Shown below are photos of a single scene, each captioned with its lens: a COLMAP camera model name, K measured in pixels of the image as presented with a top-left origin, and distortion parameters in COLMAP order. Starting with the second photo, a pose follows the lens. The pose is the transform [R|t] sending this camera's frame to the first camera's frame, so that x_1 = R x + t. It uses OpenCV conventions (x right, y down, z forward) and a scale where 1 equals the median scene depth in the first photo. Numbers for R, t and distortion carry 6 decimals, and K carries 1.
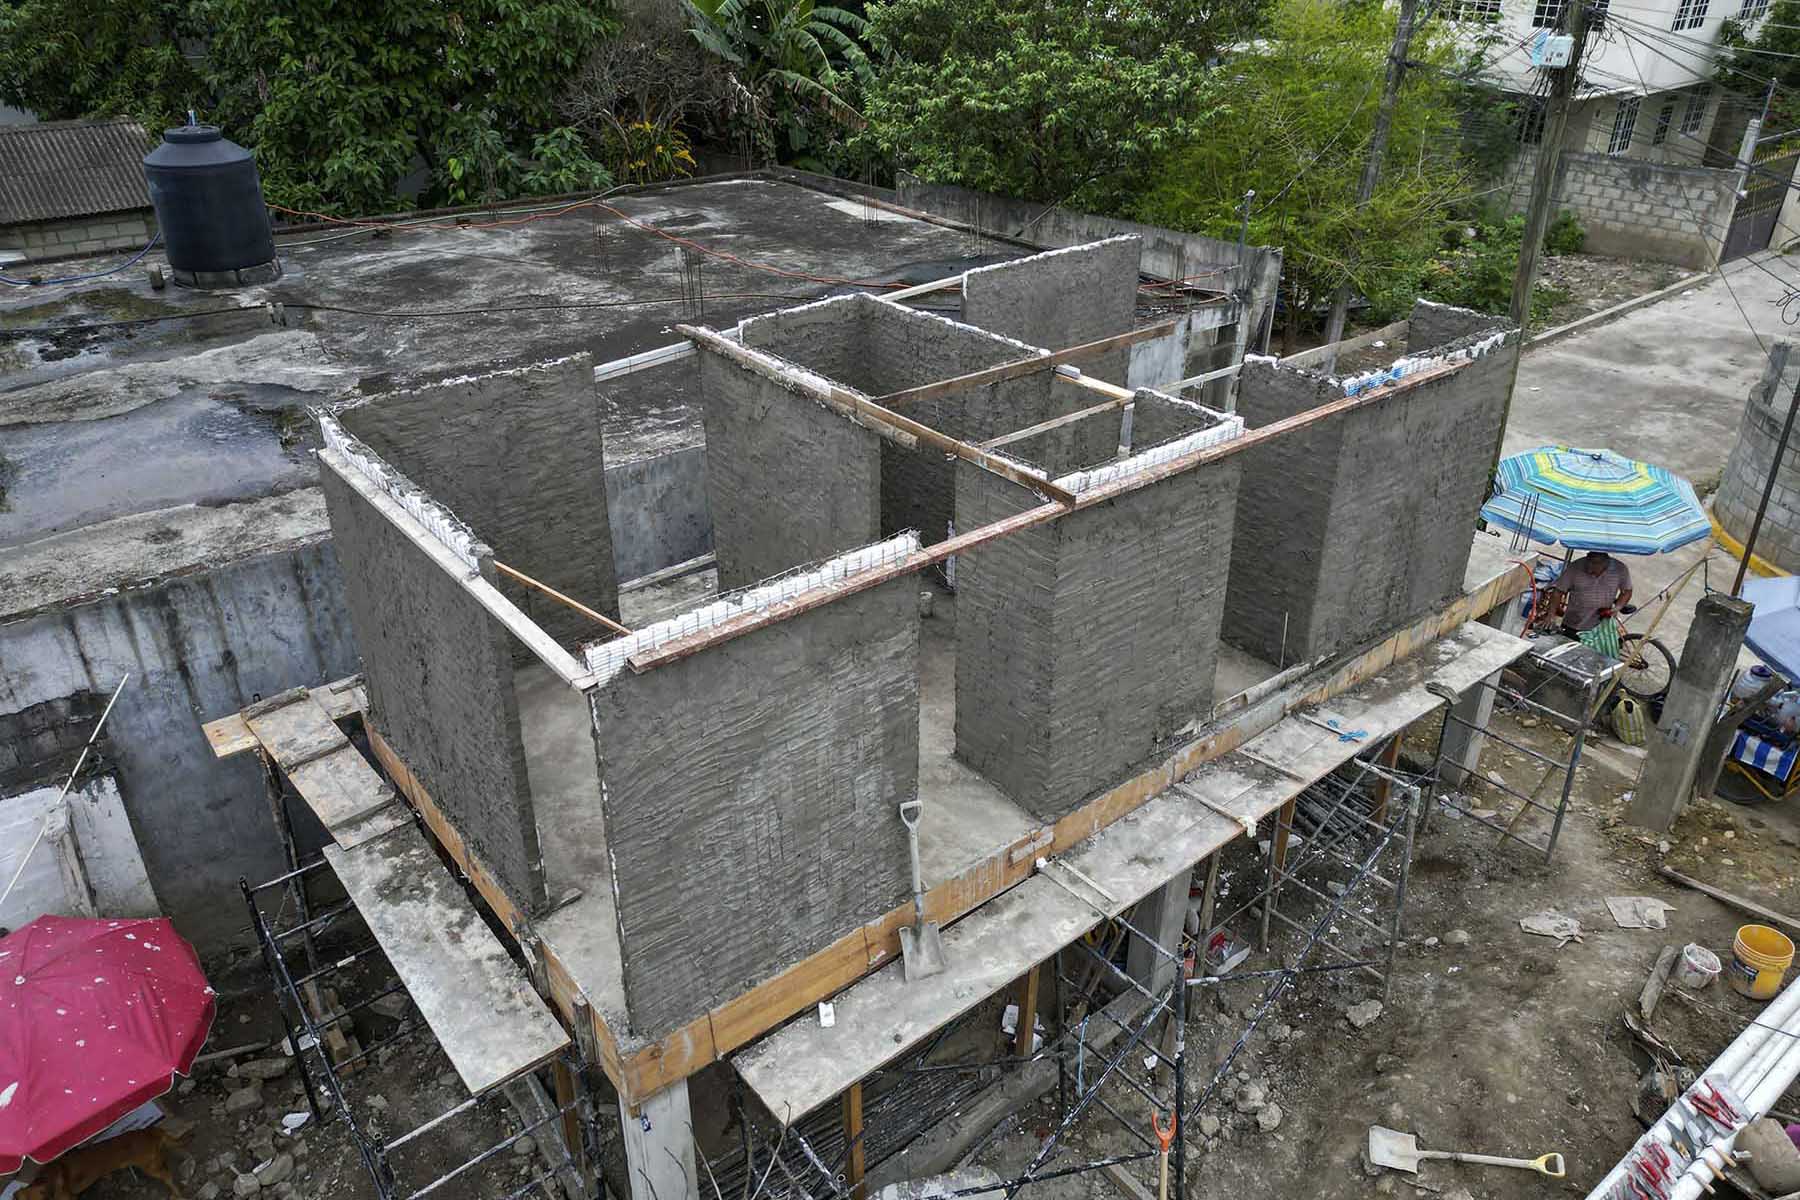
lens RADIAL K [[1263.0, 0, 900.0], [0, 1263.0, 600.0], [0, 0, 1]] dist [0.017744, -0.007011]
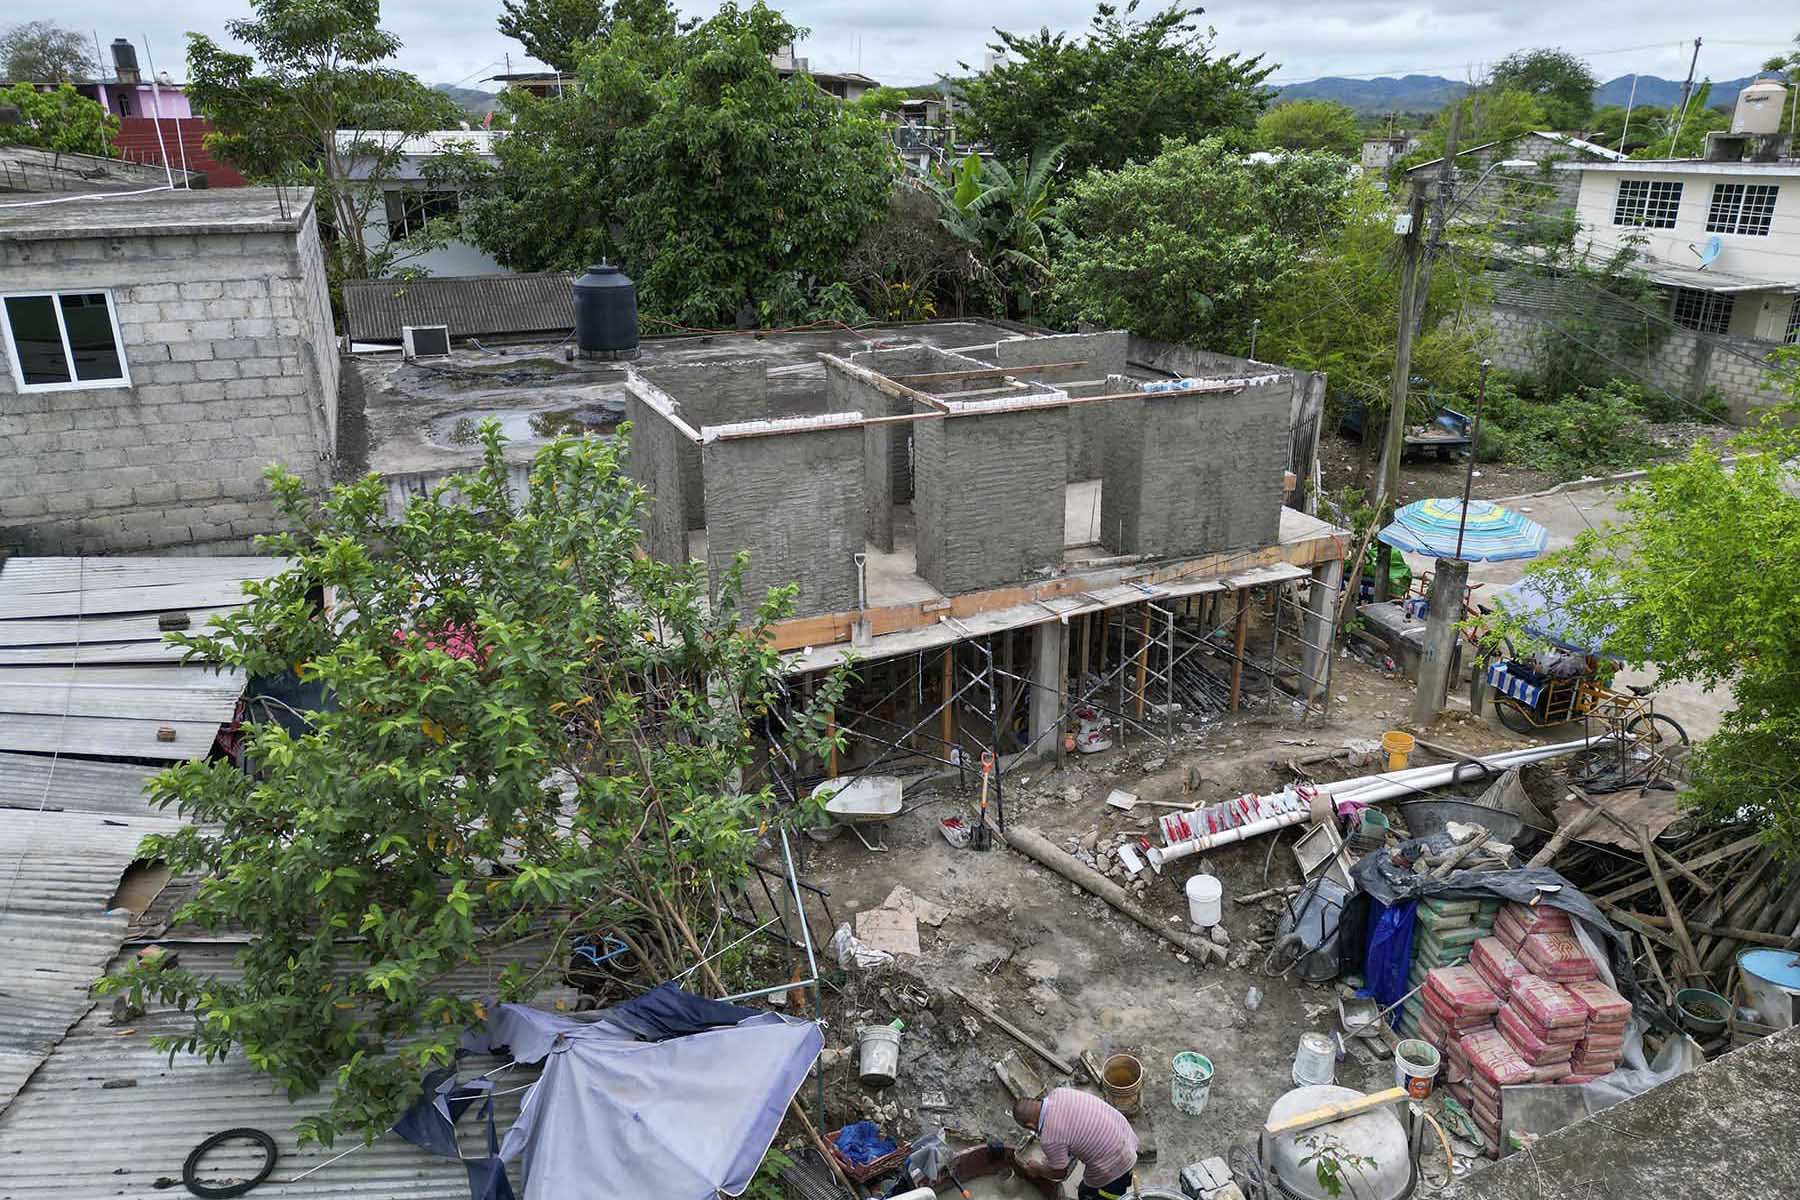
lens RADIAL K [[1219.5, 0, 890.0], [0, 1219.5, 613.2], [0, 0, 1]] dist [0.075195, -0.105219]
pose [[0.963477, 0.091501, -0.251672, 0.250674], [-0.122758, 0.986163, -0.111412, 0.209635], [0.237995, 0.138238, 0.961378, -0.391506]]
